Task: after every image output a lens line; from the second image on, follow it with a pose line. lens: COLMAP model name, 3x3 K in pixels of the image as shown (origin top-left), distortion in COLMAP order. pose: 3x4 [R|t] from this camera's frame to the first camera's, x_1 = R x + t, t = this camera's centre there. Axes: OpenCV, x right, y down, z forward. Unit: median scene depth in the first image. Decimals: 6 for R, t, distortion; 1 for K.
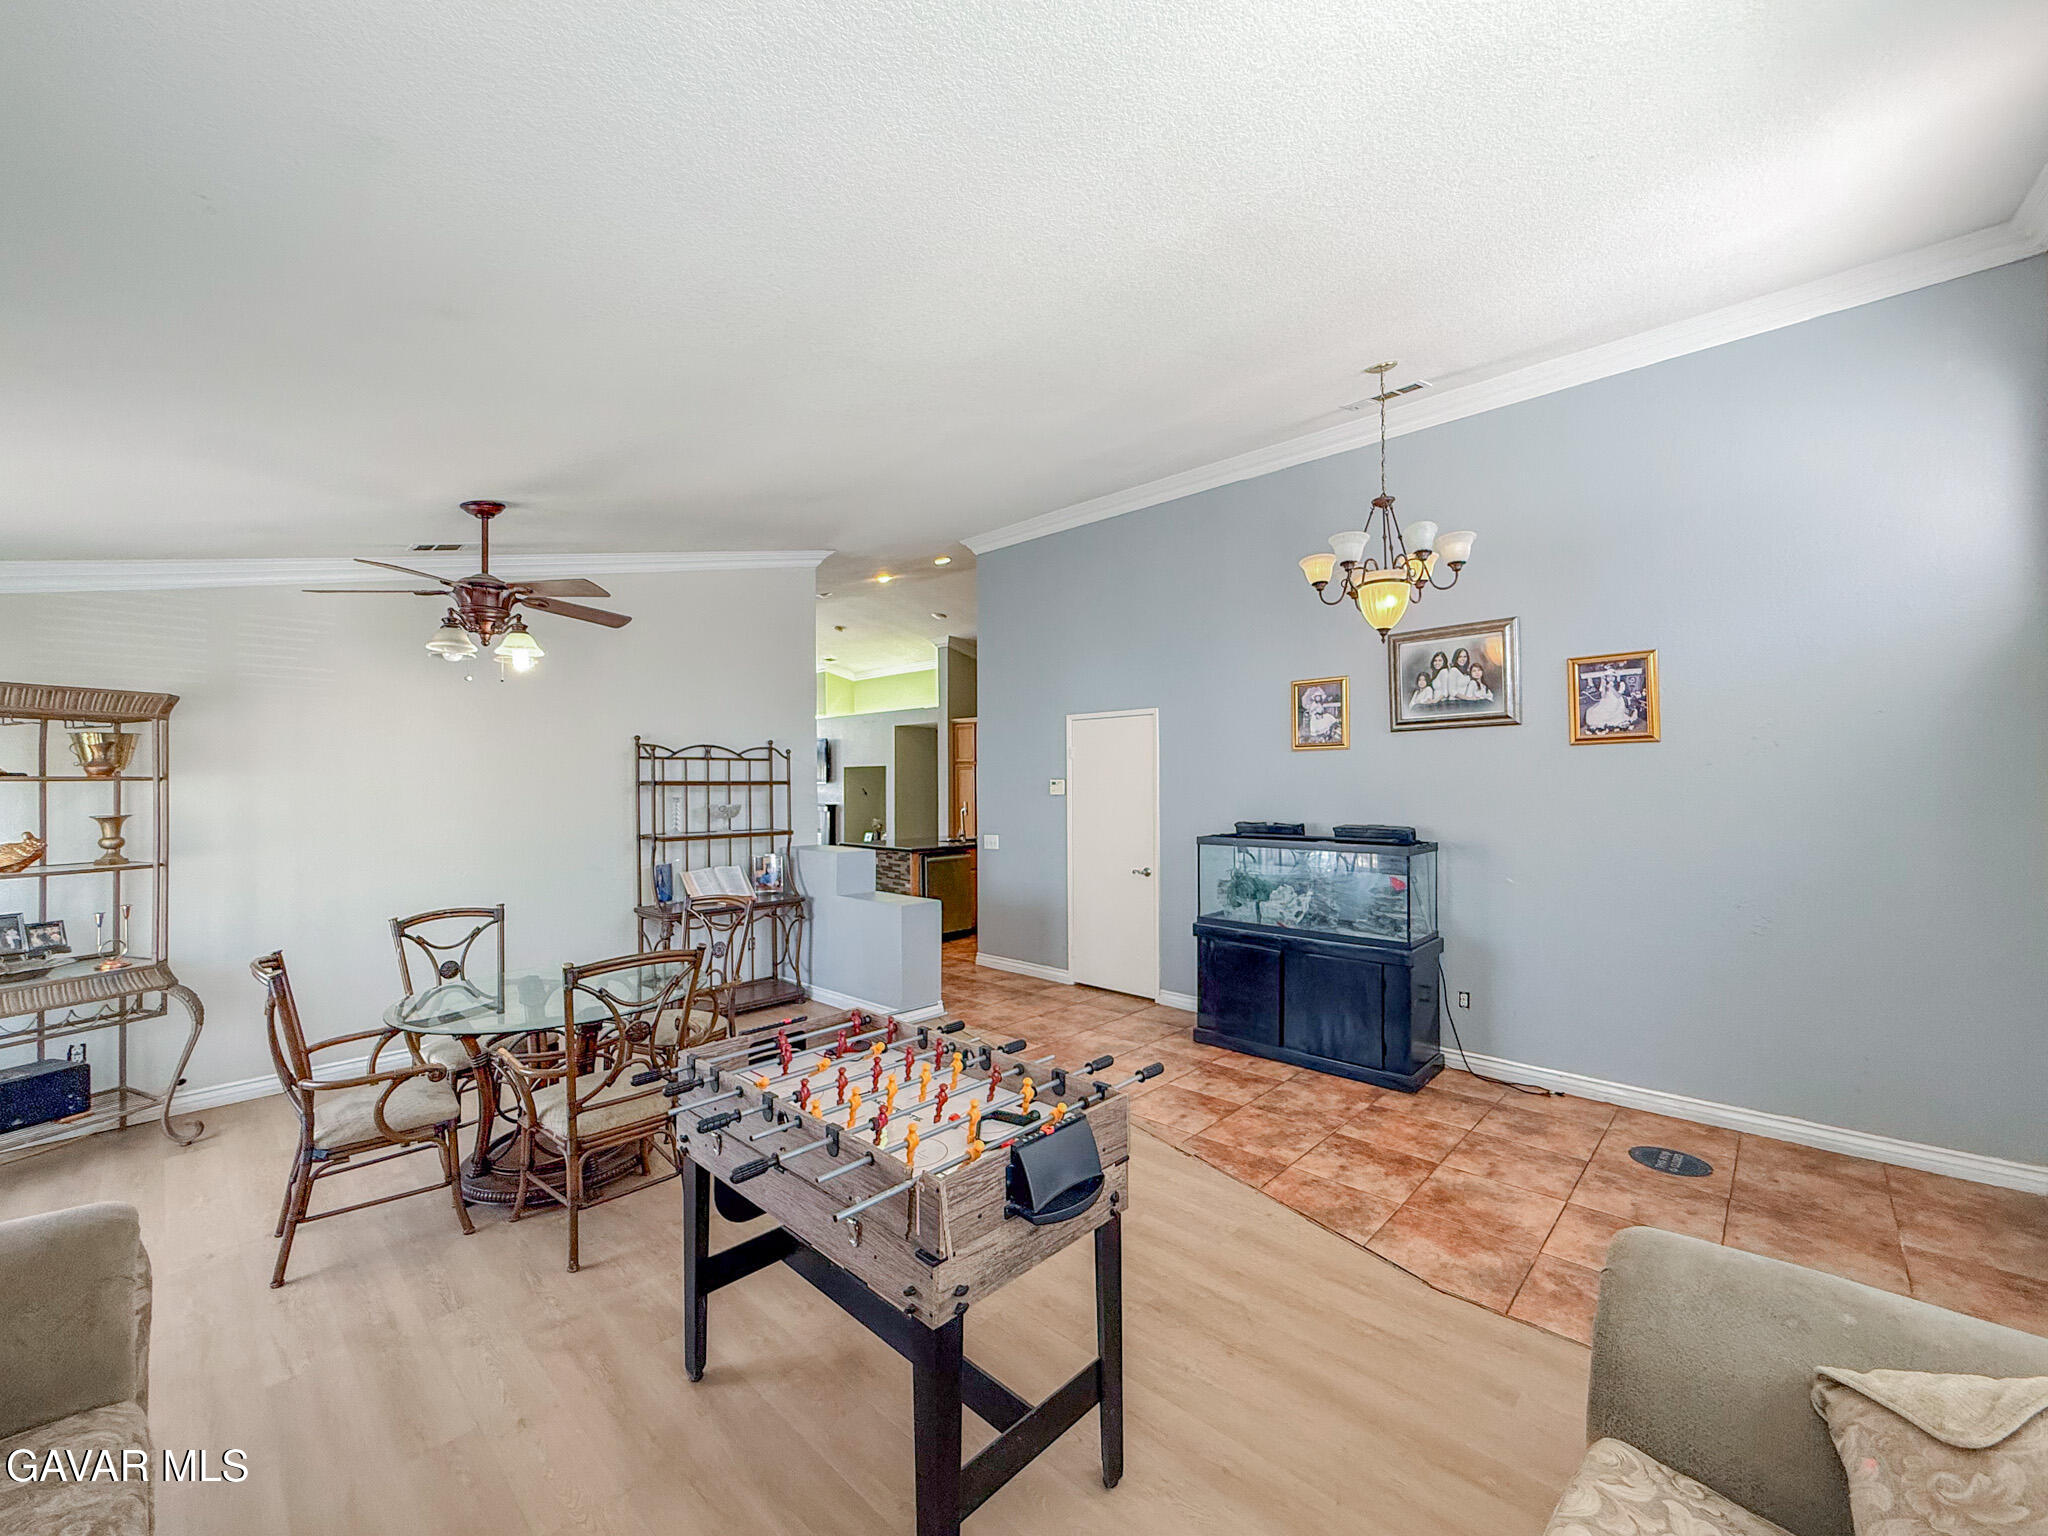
lens RADIAL K [[822.3, 0, 1024.2], [0, 822.3, 775.5], [0, 0, 1]] dist [0.001562, 0.000512]
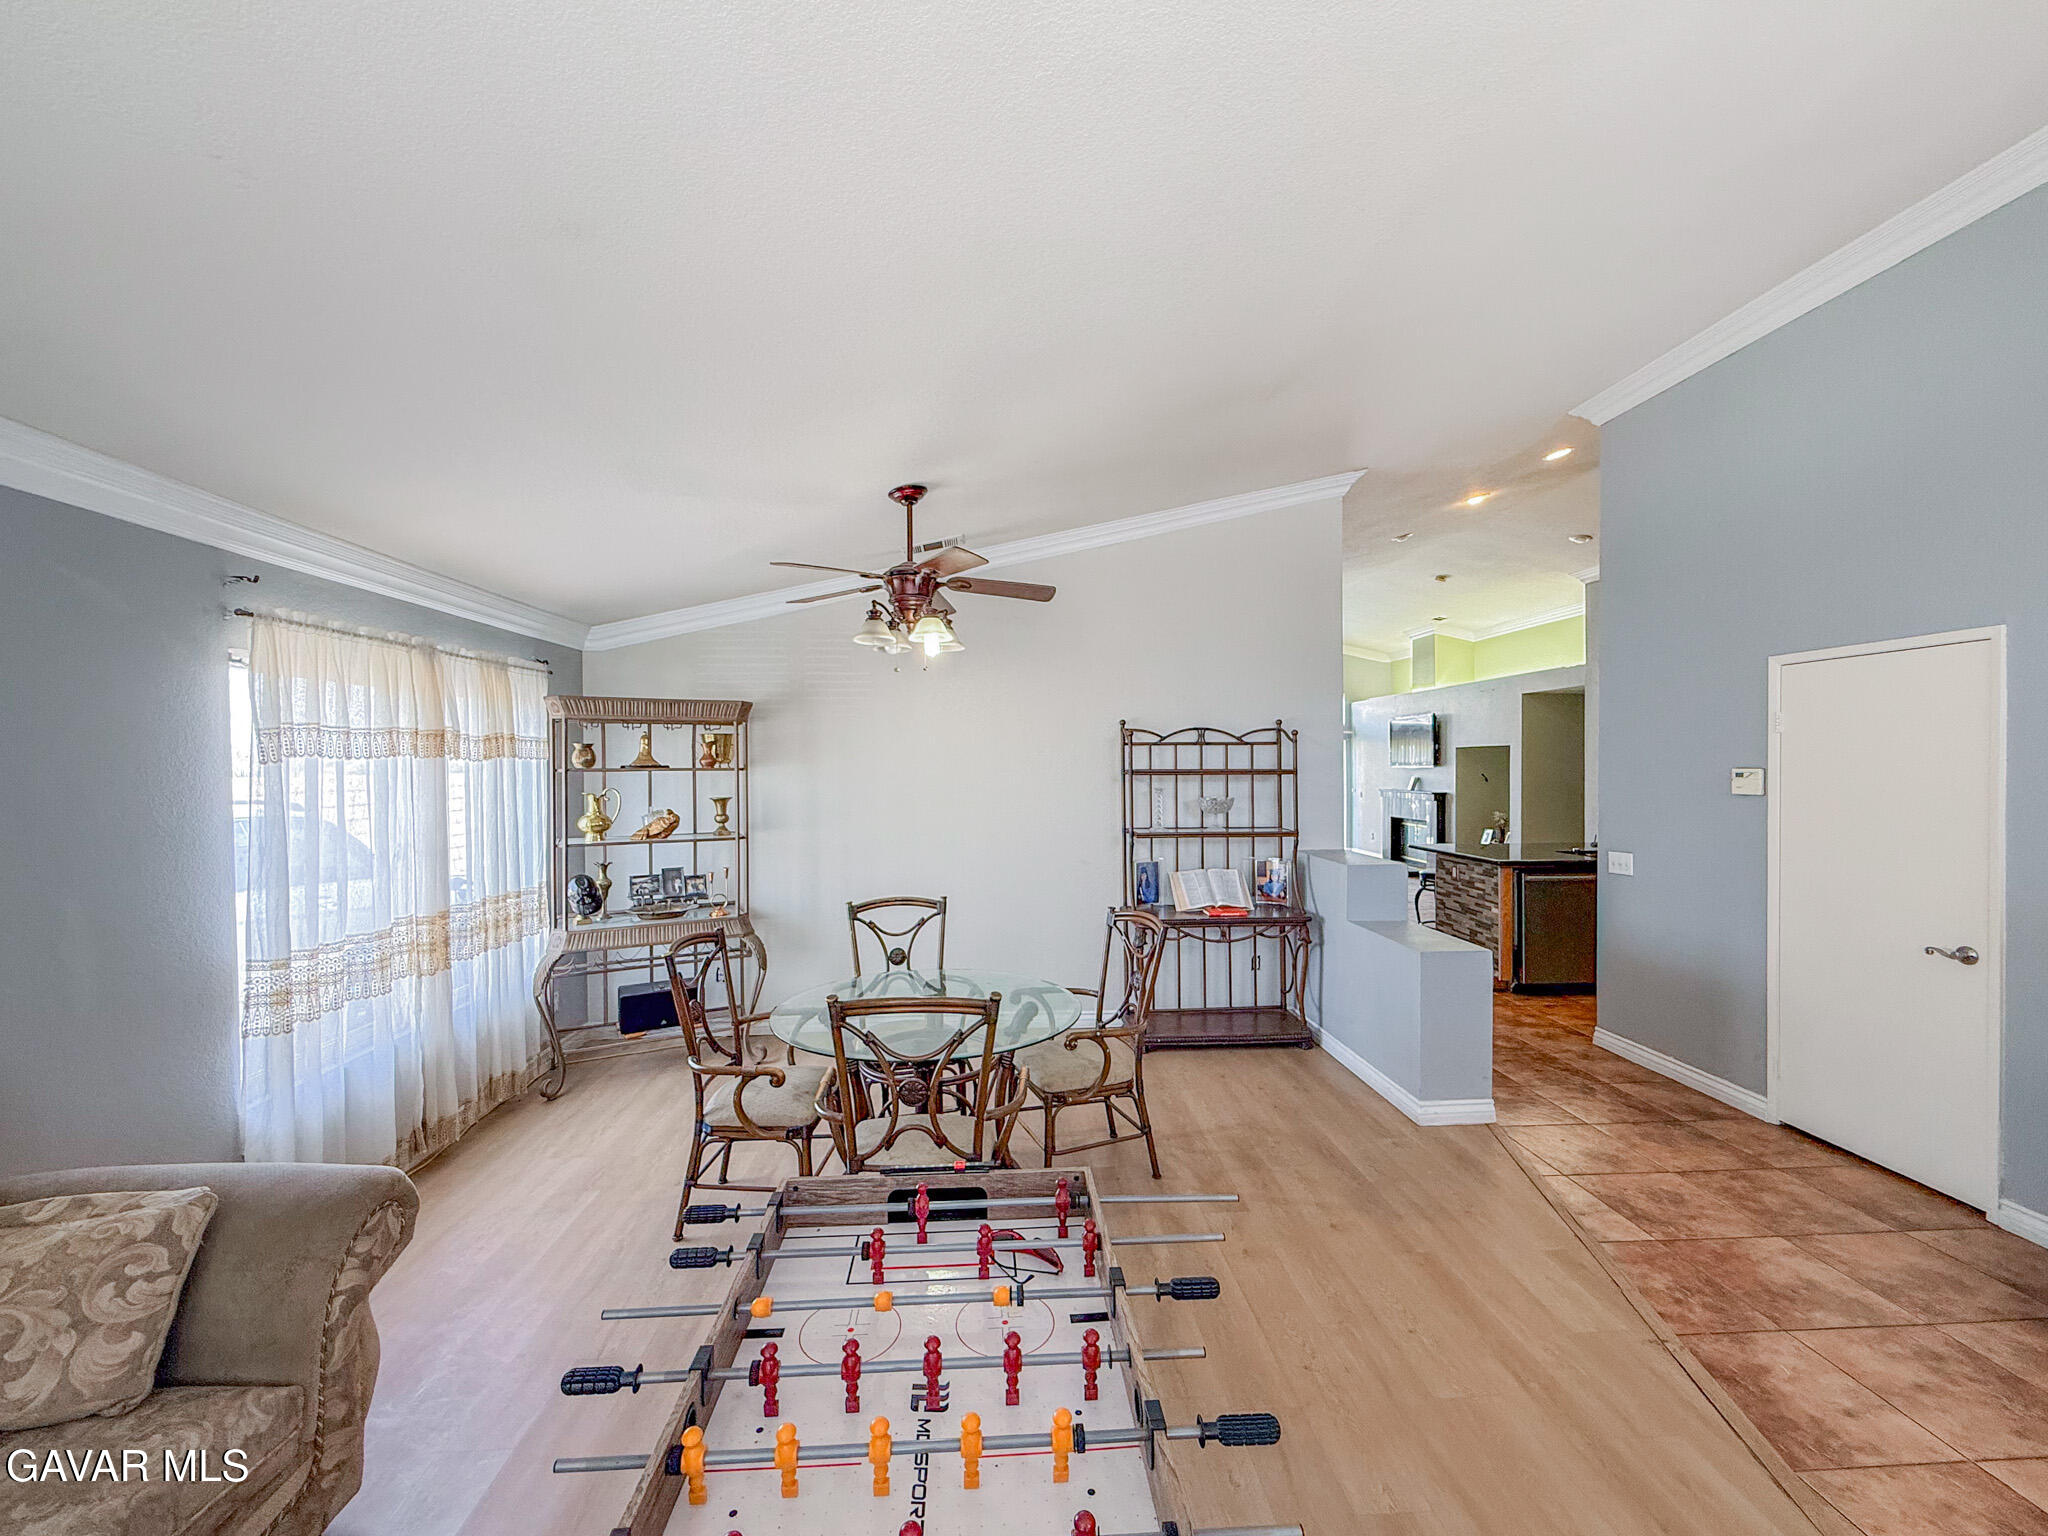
lens RADIAL K [[822.3, 0, 1024.2], [0, 822.3, 775.5], [0, 0, 1]] dist [0.001562, 0.000512]
pose [[0.727619, 0.010831, -0.685896, 0.075286], [0.005751, 0.999744, 0.021889, -0.006931], [0.685957, -0.019872, 0.727370, 0.241104]]
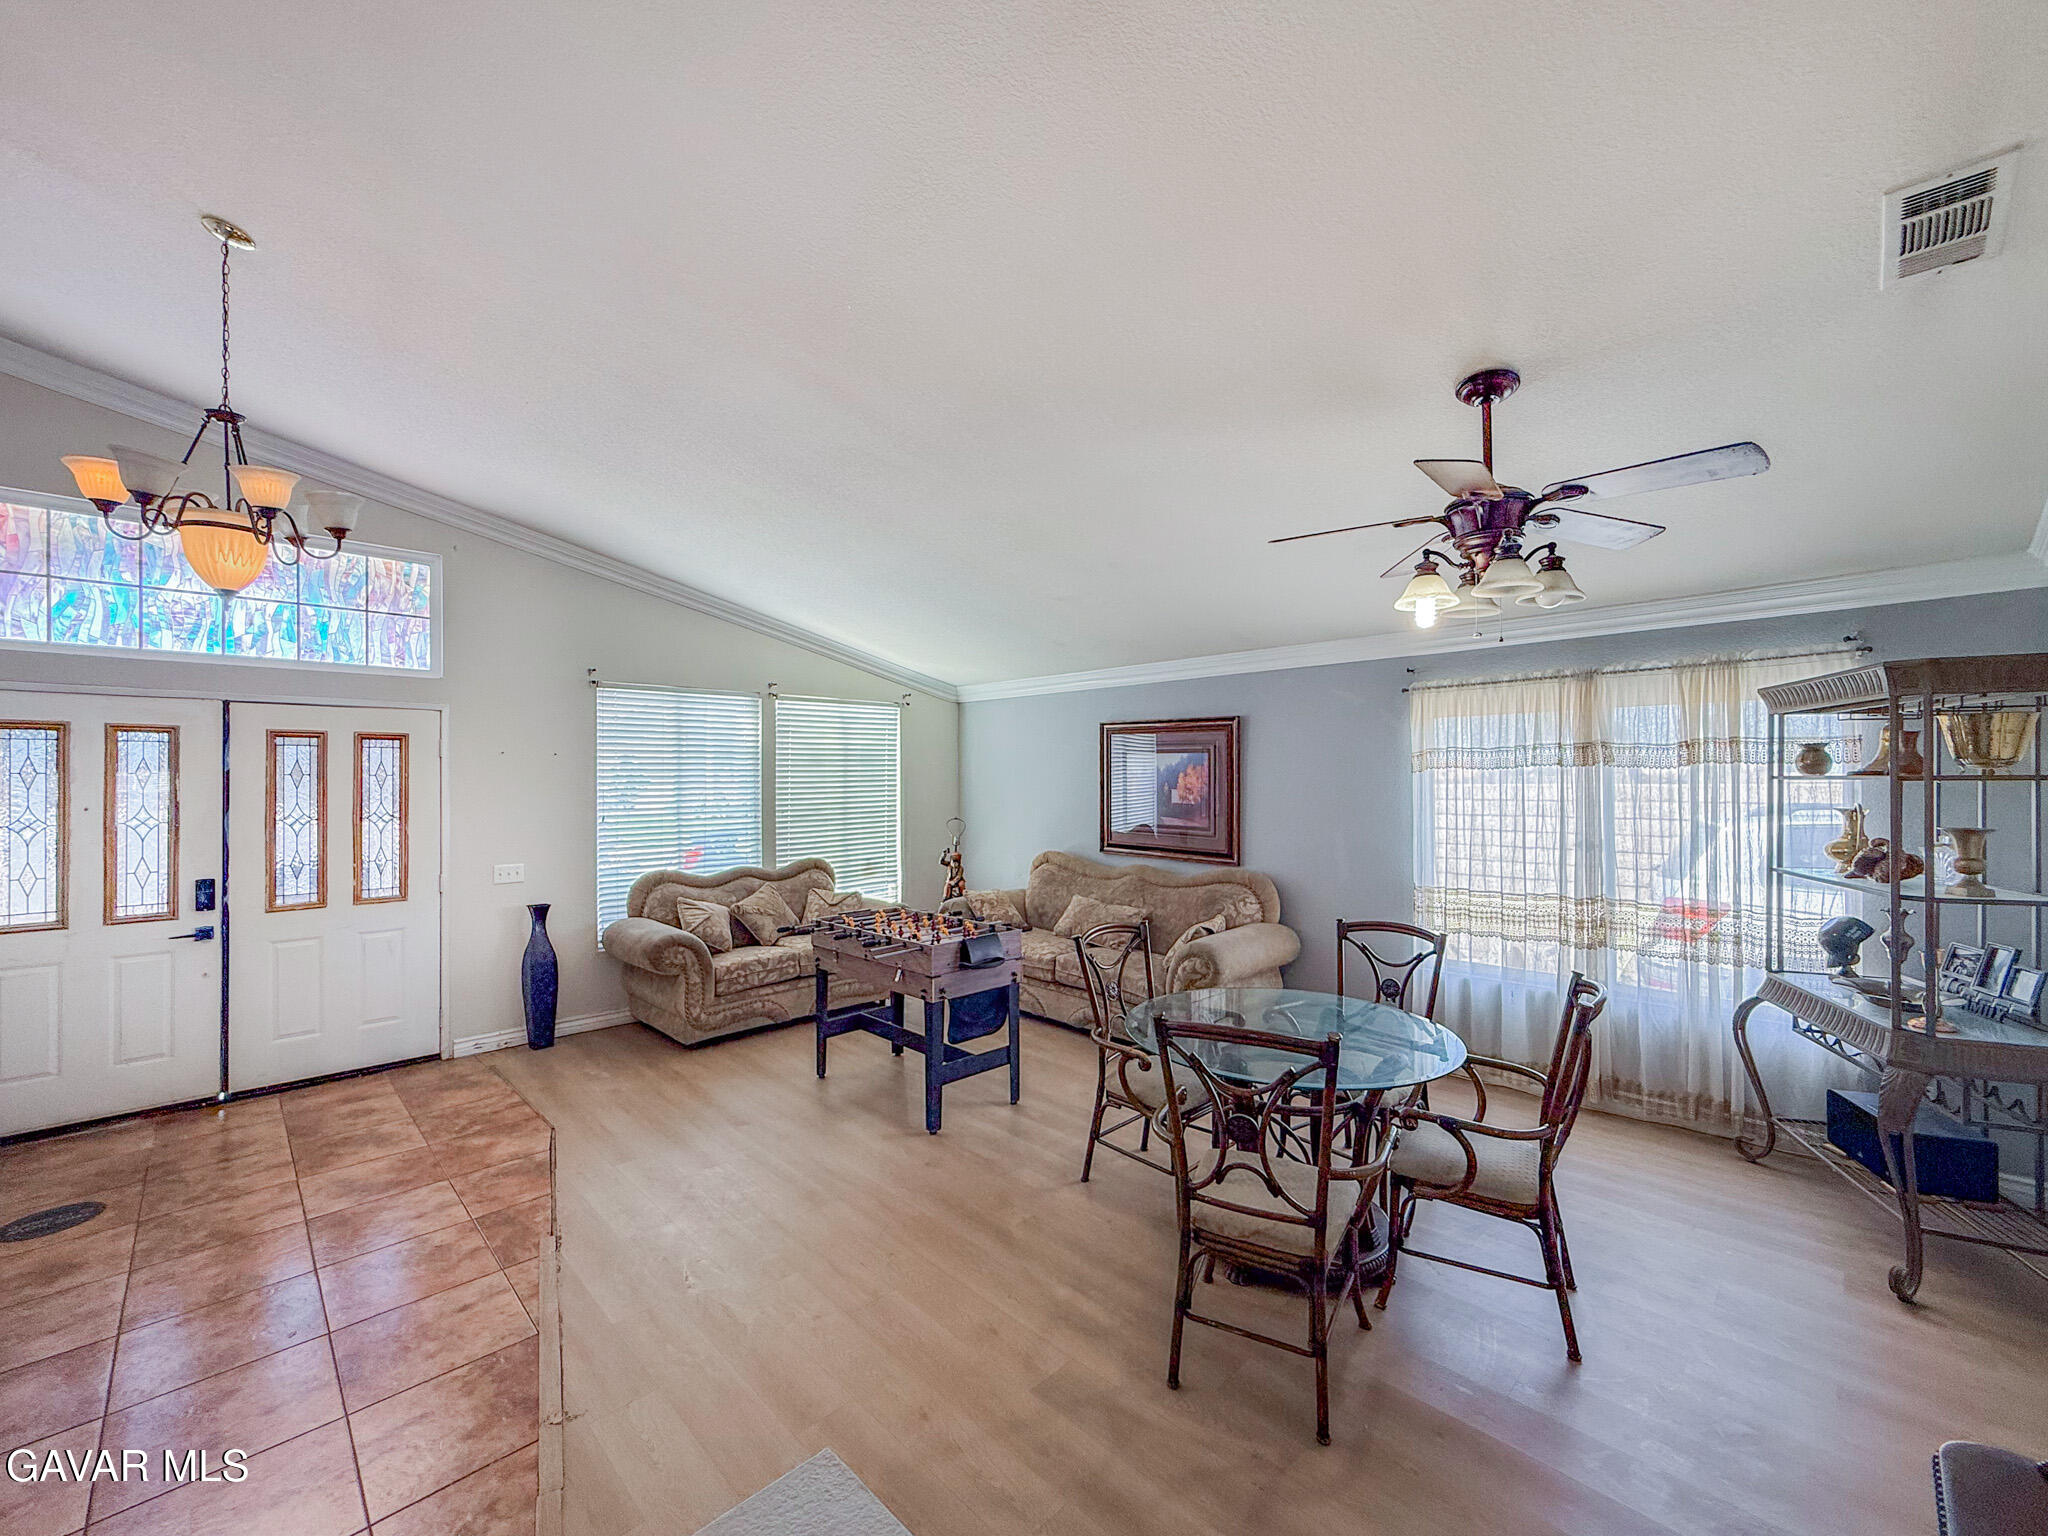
lens RADIAL K [[822.3, 0, 1024.2], [0, 822.3, 775.5], [0, 0, 1]] dist [0.001562, 0.000512]
pose [[-0.999229, 0.012059, 0.037357, -0.188357], [0.011645, 0.999869, -0.011279, 0.000865], [-0.037488, -0.010835, -0.999238, 1.086632]]
